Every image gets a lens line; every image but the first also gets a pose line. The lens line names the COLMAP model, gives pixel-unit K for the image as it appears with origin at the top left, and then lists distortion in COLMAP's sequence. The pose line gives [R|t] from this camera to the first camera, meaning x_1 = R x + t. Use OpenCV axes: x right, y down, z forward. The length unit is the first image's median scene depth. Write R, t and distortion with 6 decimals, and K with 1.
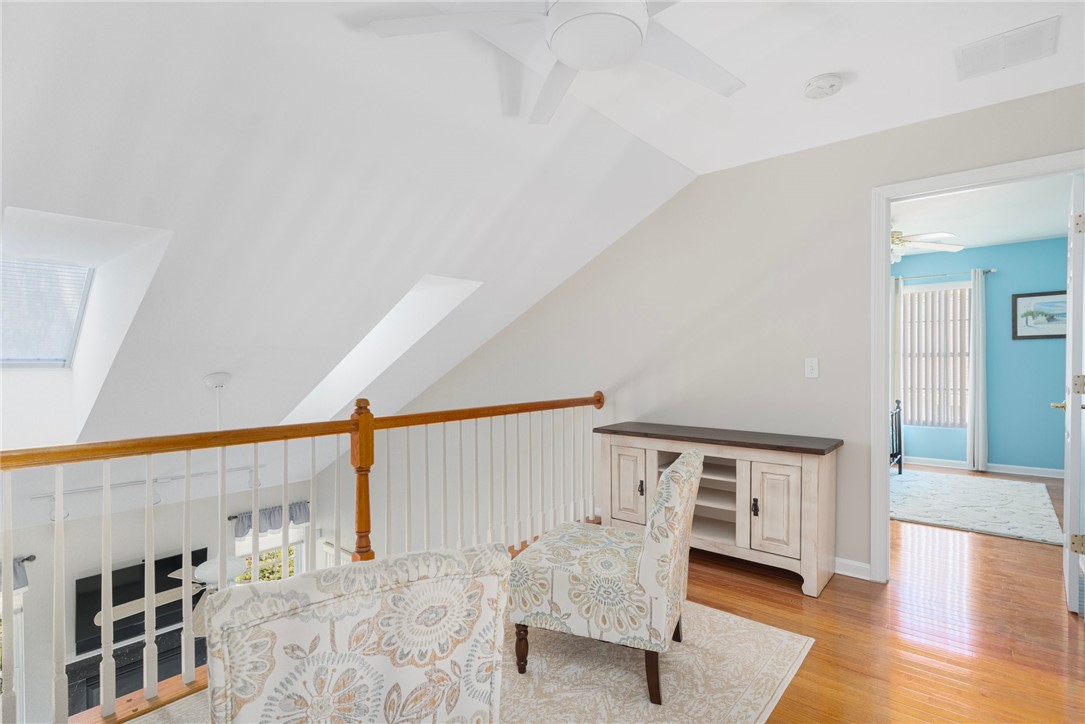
lens RADIAL K [[531.7, 0, 545.7], [0, 531.7, 365.7], [0, 0, 1]] dist [0.000649, 0.002961]
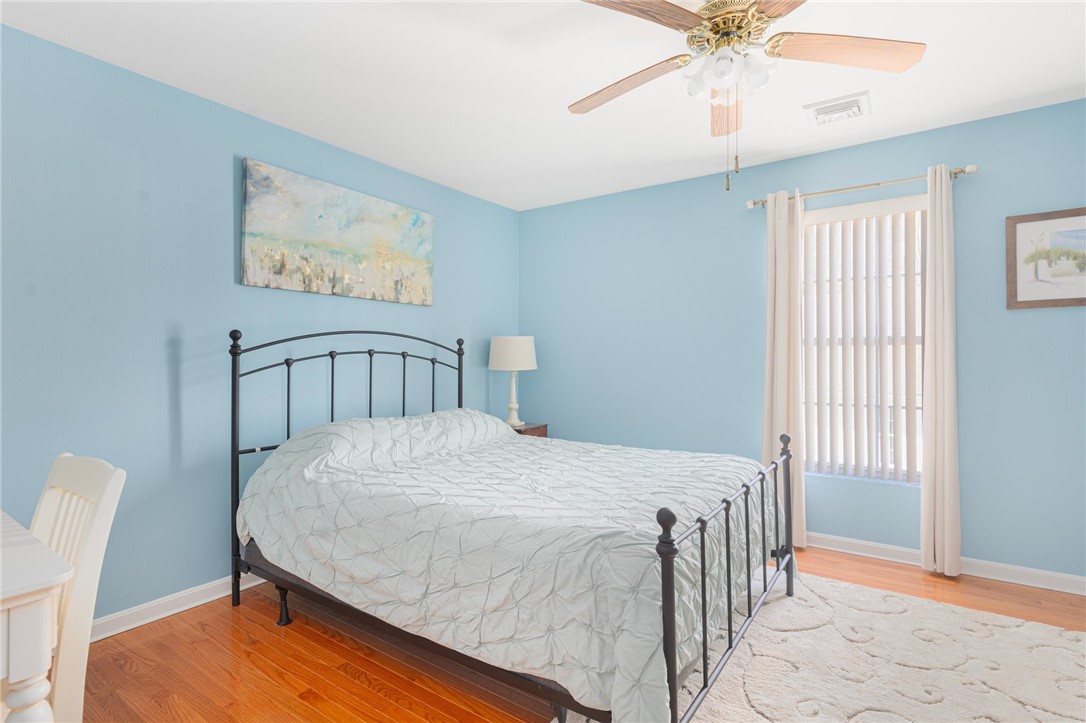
lens RADIAL K [[532.2, 0, 540.7], [0, 532.2, 359.4], [0, 0, 1]] dist [0.000649, 0.002961]
pose [[0.996408, -0.003517, 0.084605, 0.372187], [0.003711, 0.999991, -0.002134, -0.002650], [-0.084596, 0.002440, 0.996412, 0.502403]]
